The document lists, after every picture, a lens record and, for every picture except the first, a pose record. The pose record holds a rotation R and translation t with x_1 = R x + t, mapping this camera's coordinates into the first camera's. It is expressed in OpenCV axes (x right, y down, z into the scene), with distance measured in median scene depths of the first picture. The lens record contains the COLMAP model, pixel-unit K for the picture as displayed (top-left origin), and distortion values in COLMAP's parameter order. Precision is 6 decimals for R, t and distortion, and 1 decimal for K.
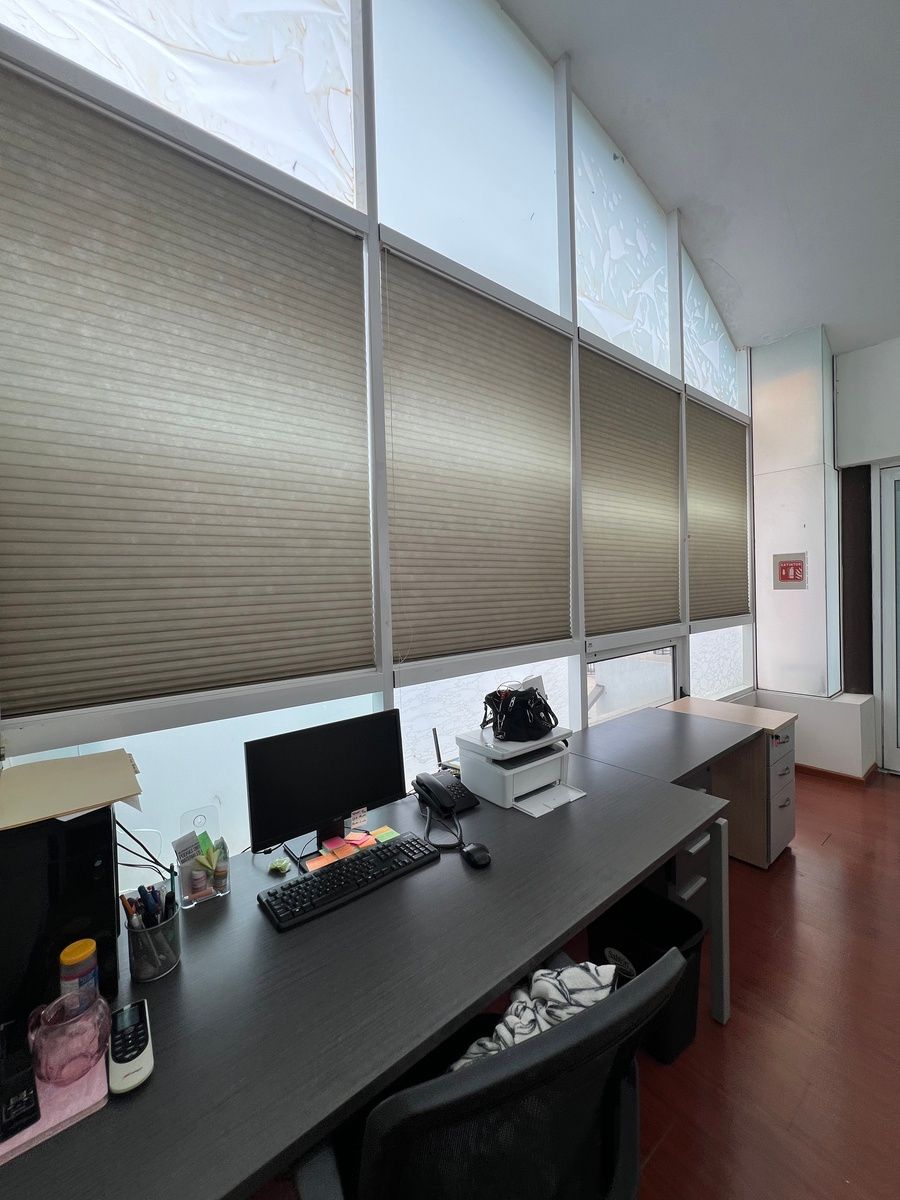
lens RADIAL K [[483.7, 0, 450.8], [0, 483.7, 598.2], [0, 0, 1]] dist [-0.003598, 0.000535]
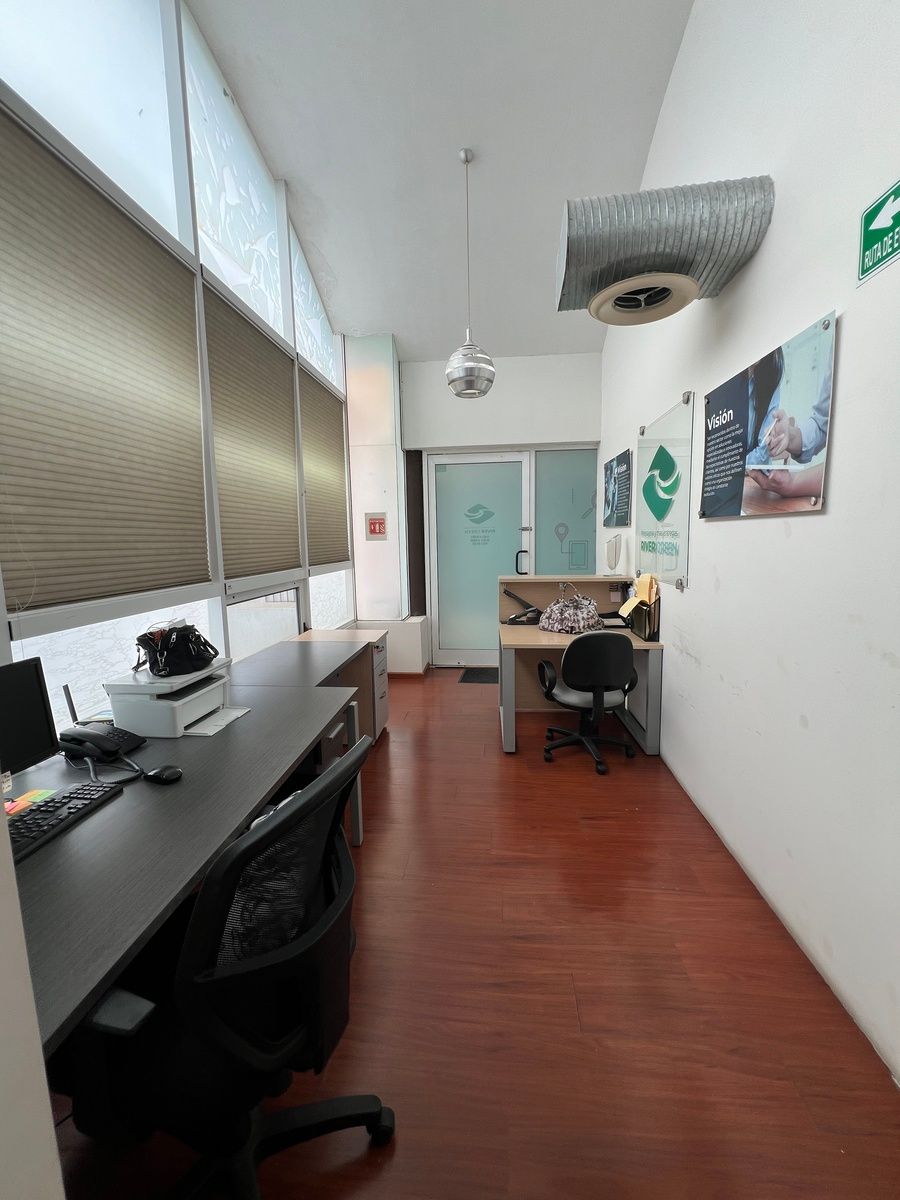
lens RADIAL K [[483.2, 0, 451.1], [0, 483.2, 598.4], [0, 0, 1]] dist [-0.002820, 0.000767]
pose [[0.705398, -0.072051, 0.705140, -0.117506], [0.012267, 0.995912, 0.089491, 0.033862], [-0.708705, -0.054477, 0.703398, -0.084753]]
